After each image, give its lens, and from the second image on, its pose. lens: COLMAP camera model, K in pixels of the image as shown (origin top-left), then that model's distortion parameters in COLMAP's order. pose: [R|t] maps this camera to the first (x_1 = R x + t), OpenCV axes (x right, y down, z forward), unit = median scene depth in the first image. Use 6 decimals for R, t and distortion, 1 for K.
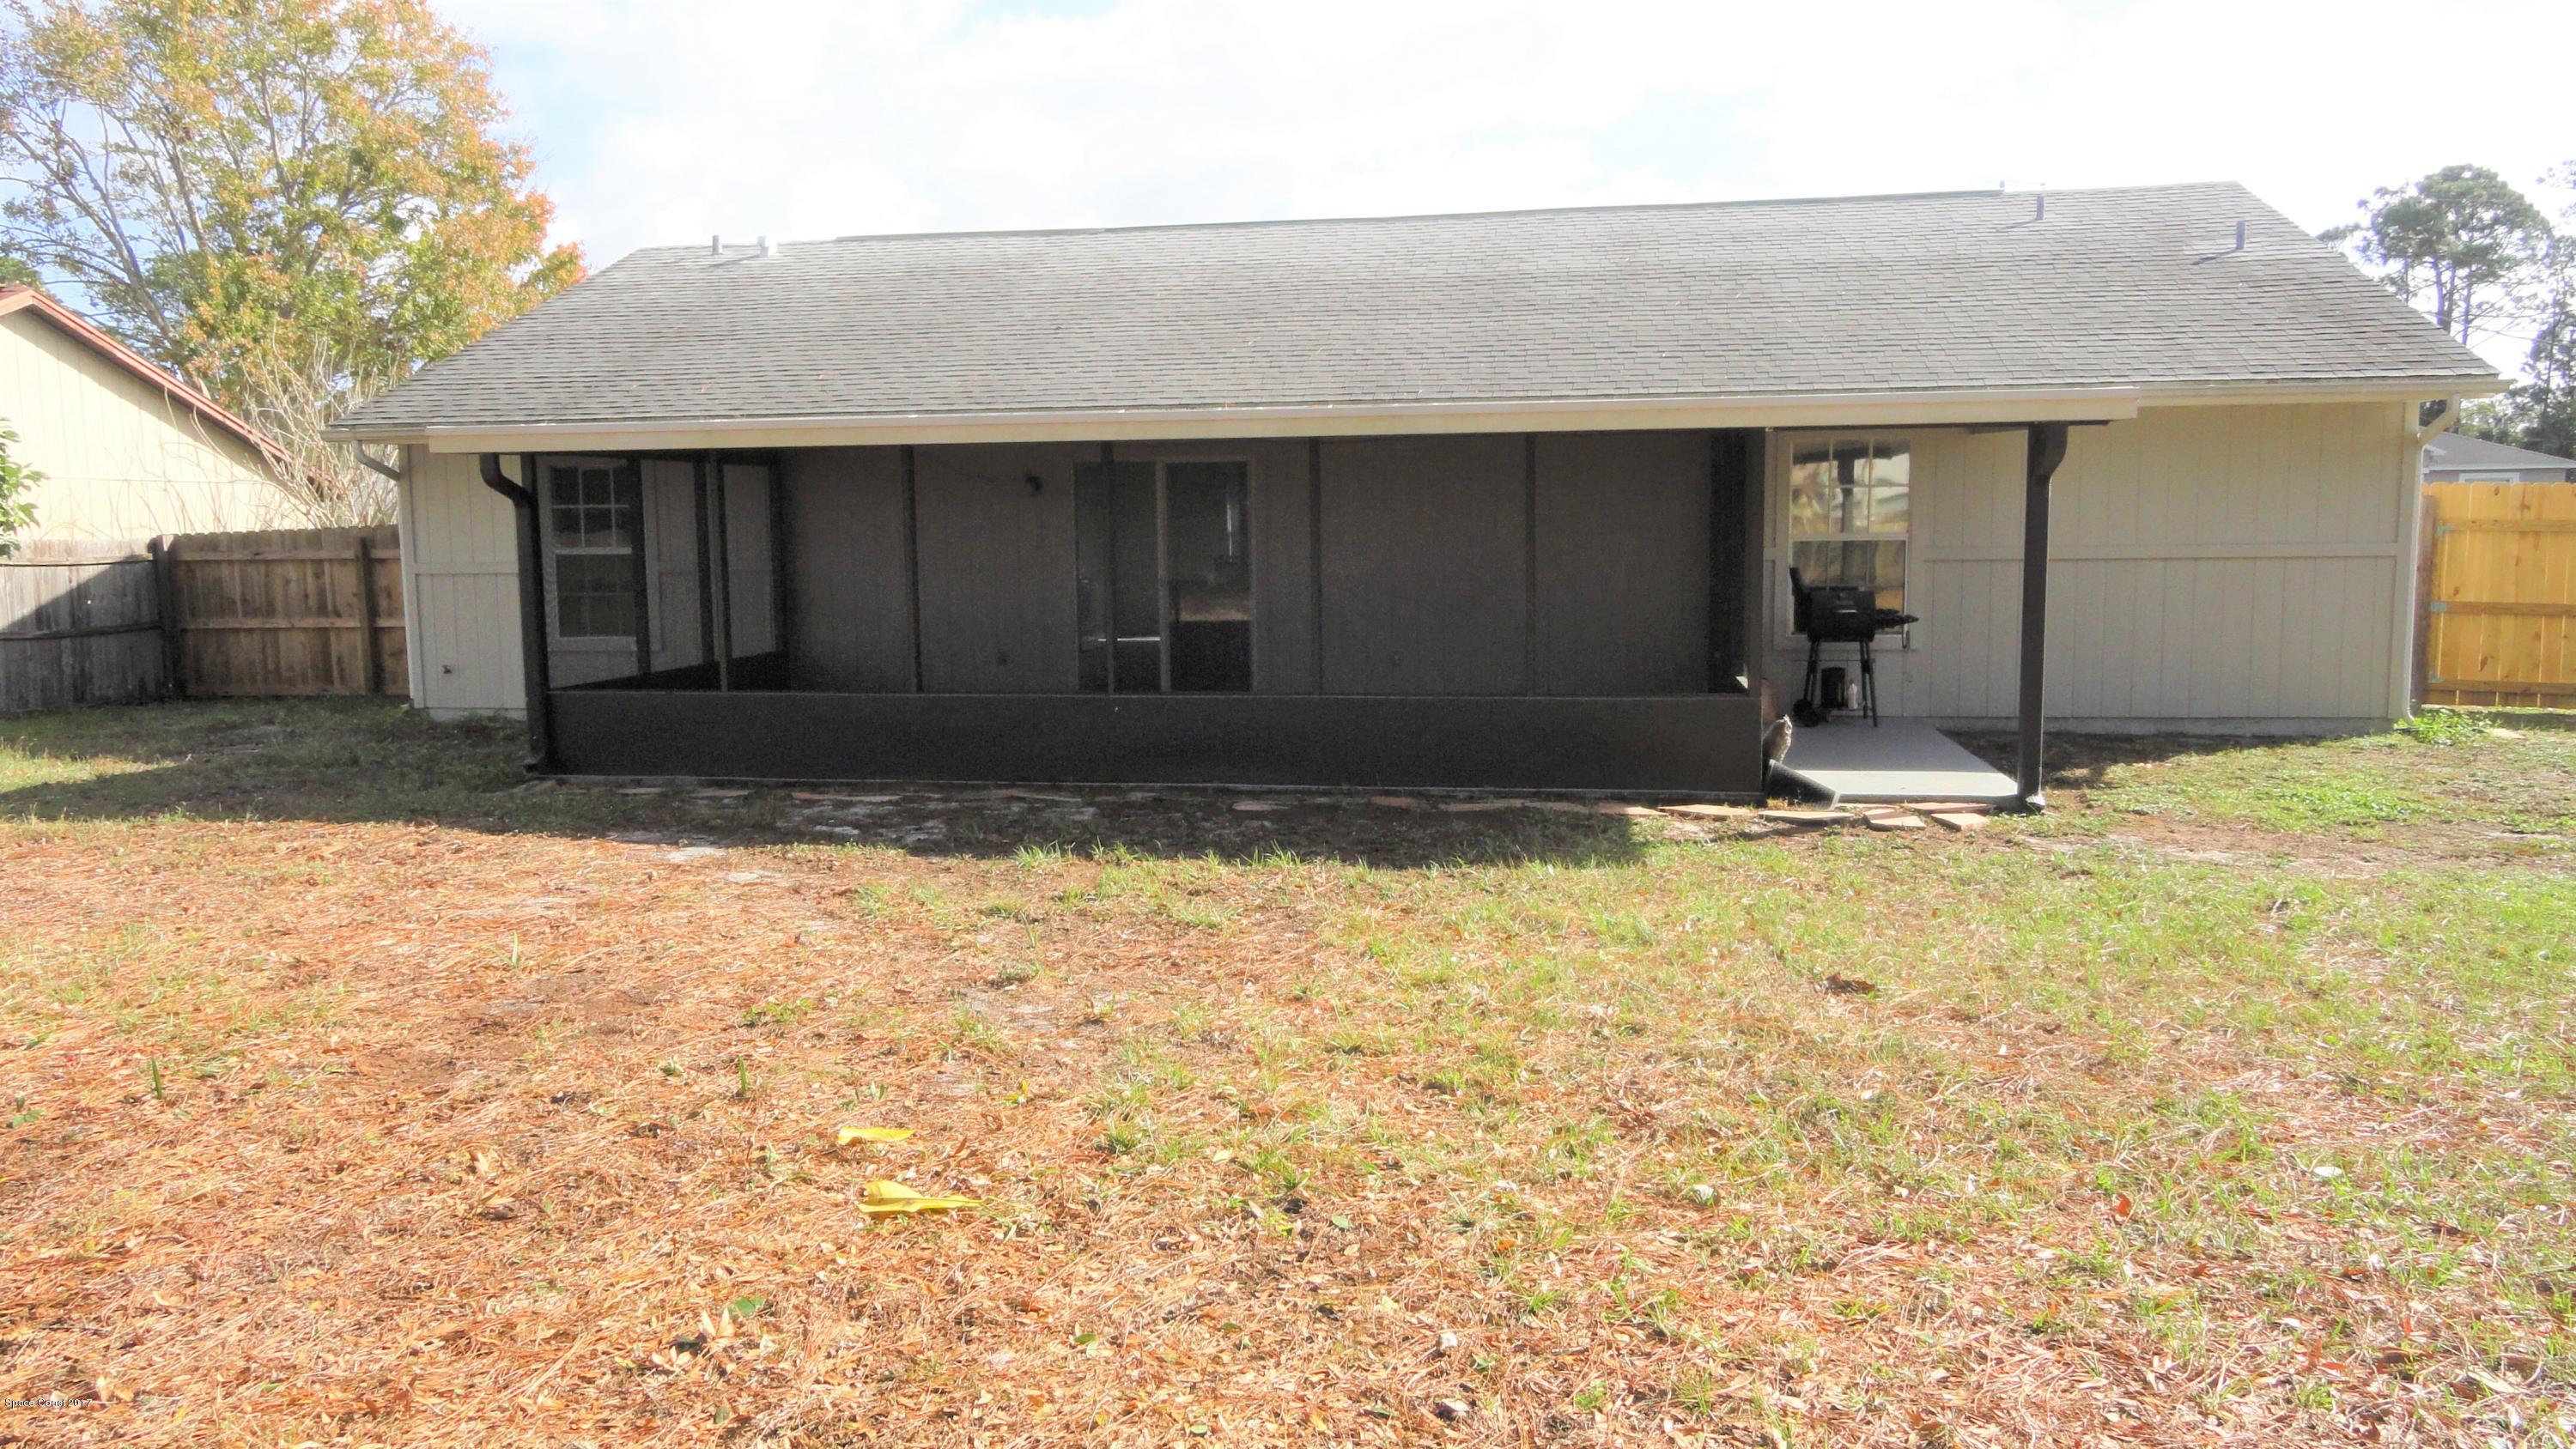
lens RADIAL K [[1800.3, 0, 1280.5], [0, 1800.3, 708.0], [0, 0, 1]] dist [-0.007875, 0.017669]
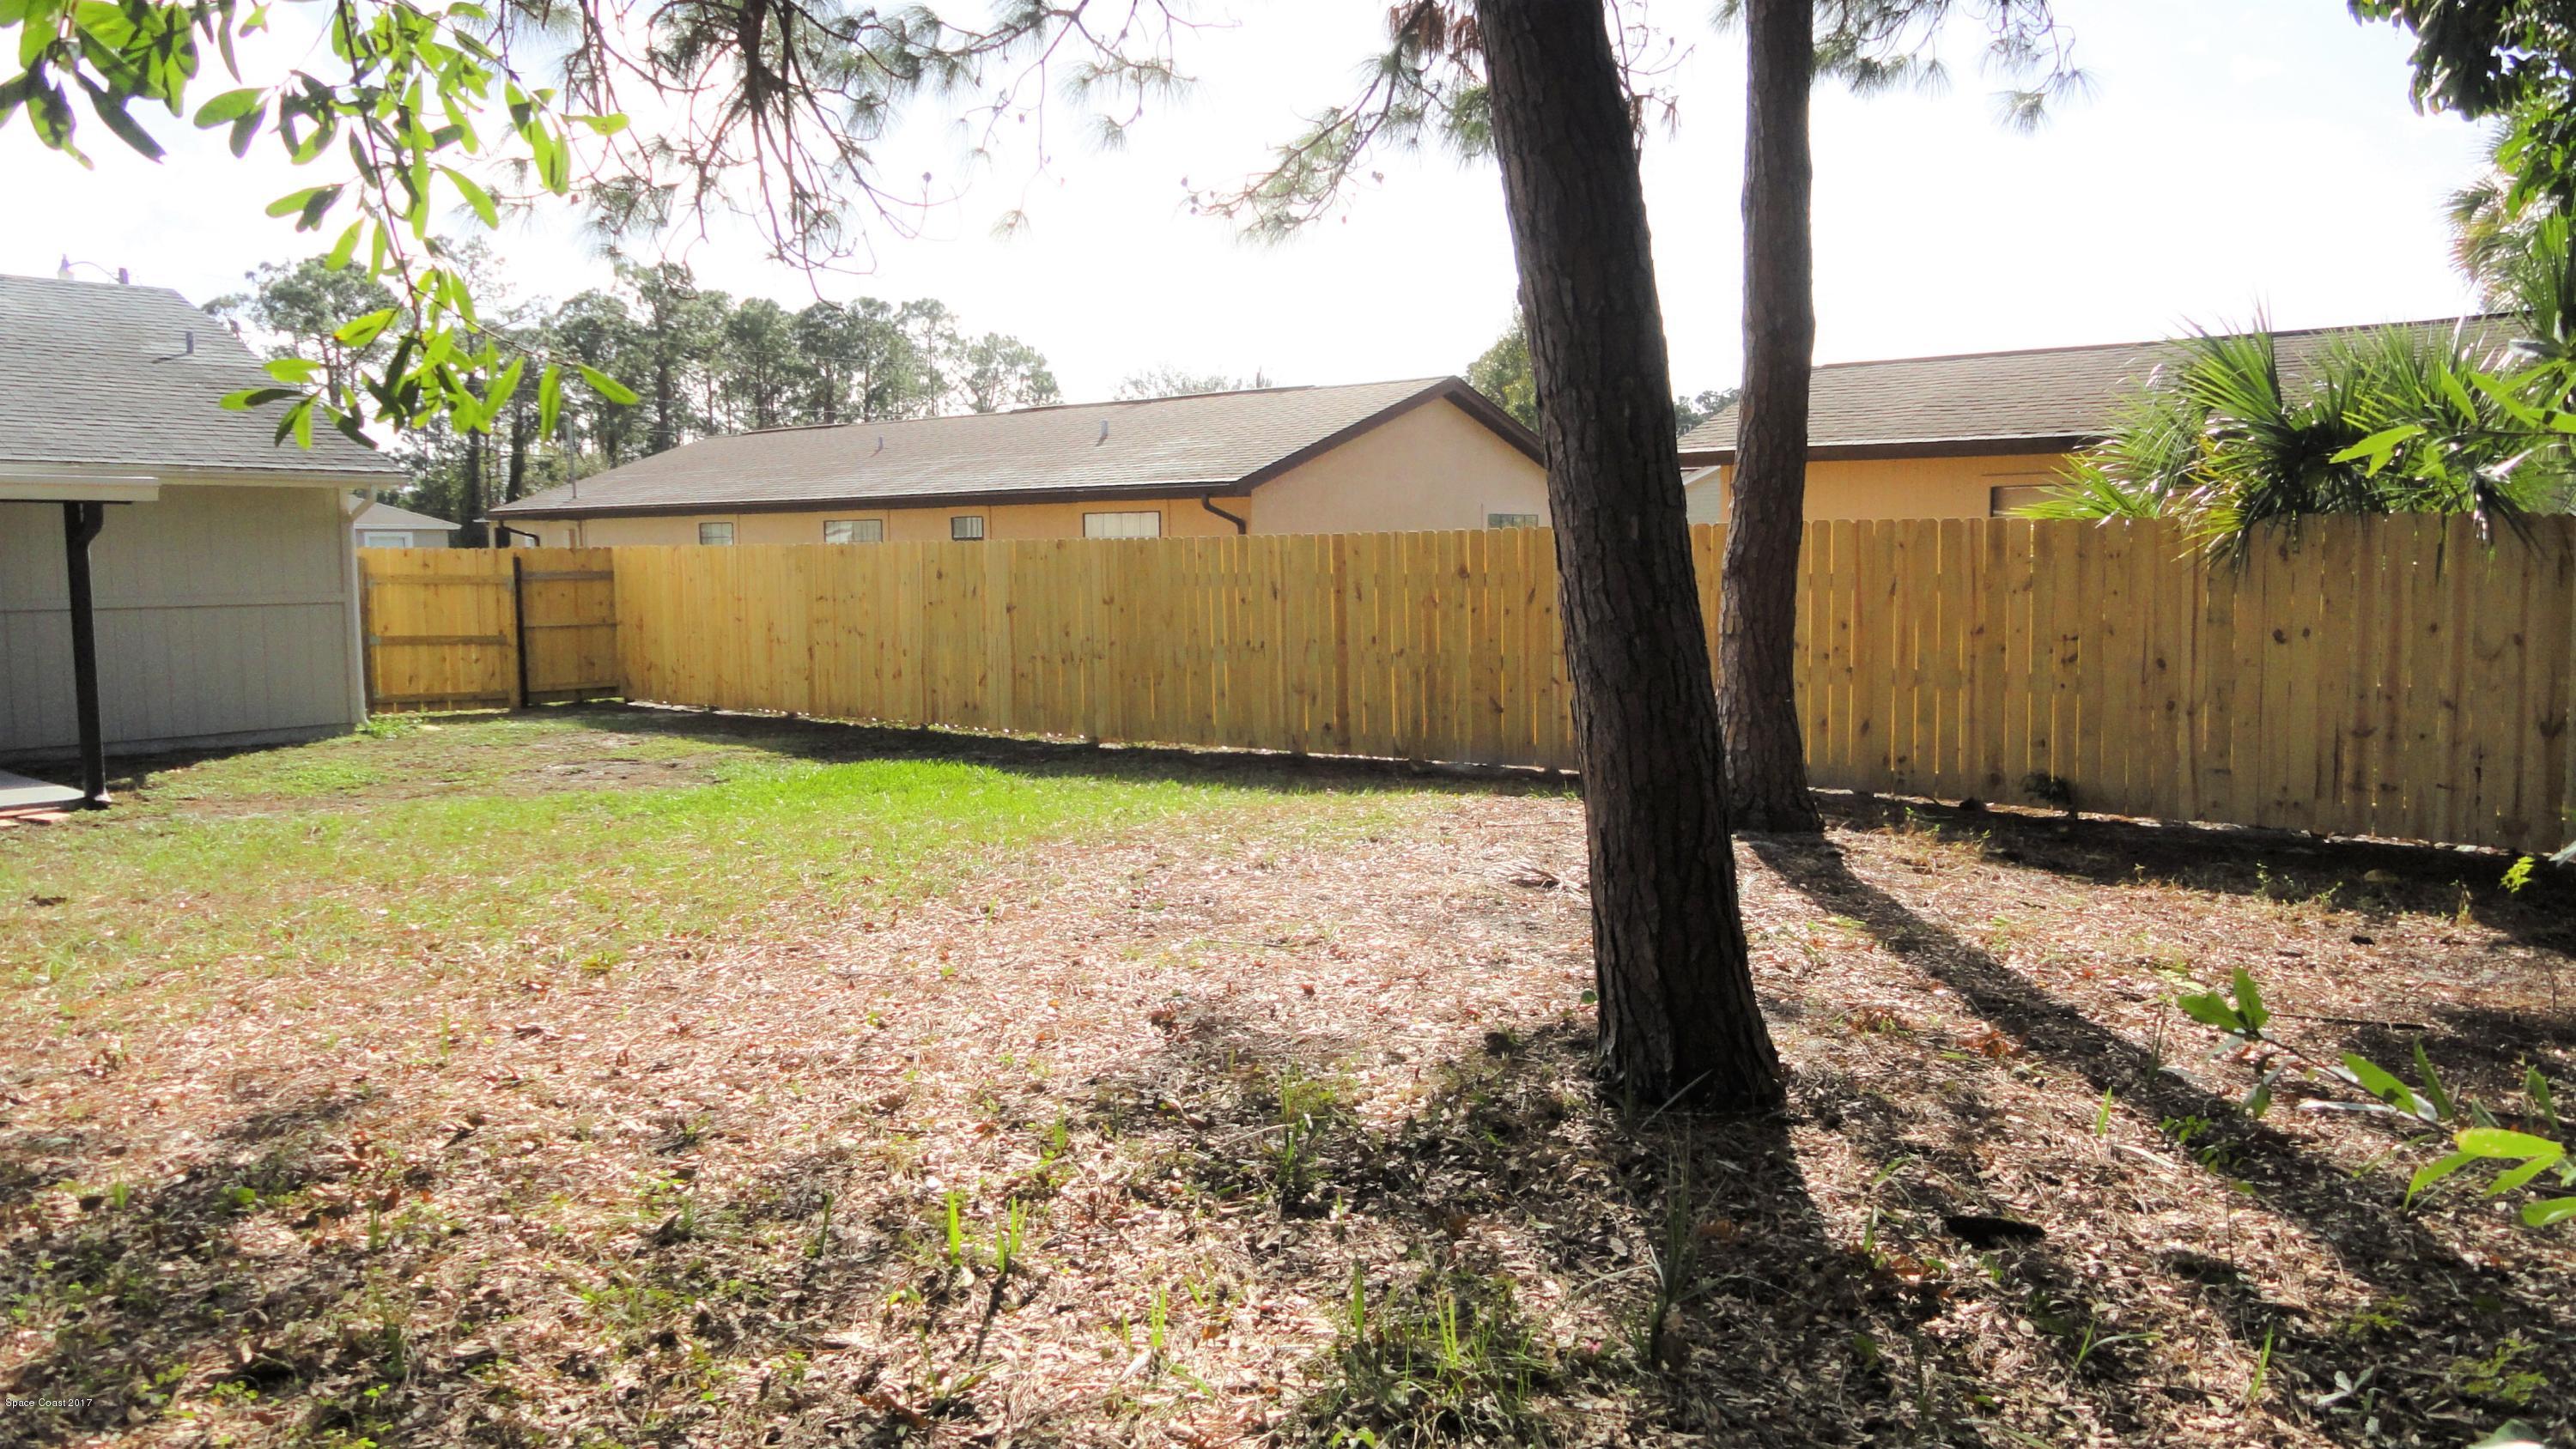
lens RADIAL K [[1800.3, 0, 1283.4], [0, 1800.3, 704.7], [0, 0, 1]] dist [-0.007875, 0.017669]
pose [[0.497894, -0.066499, 0.864684, -0.185699], [0.092563, 0.995435, 0.023255, 0.023803], [-0.862284, 0.068459, 0.501777, -0.256514]]
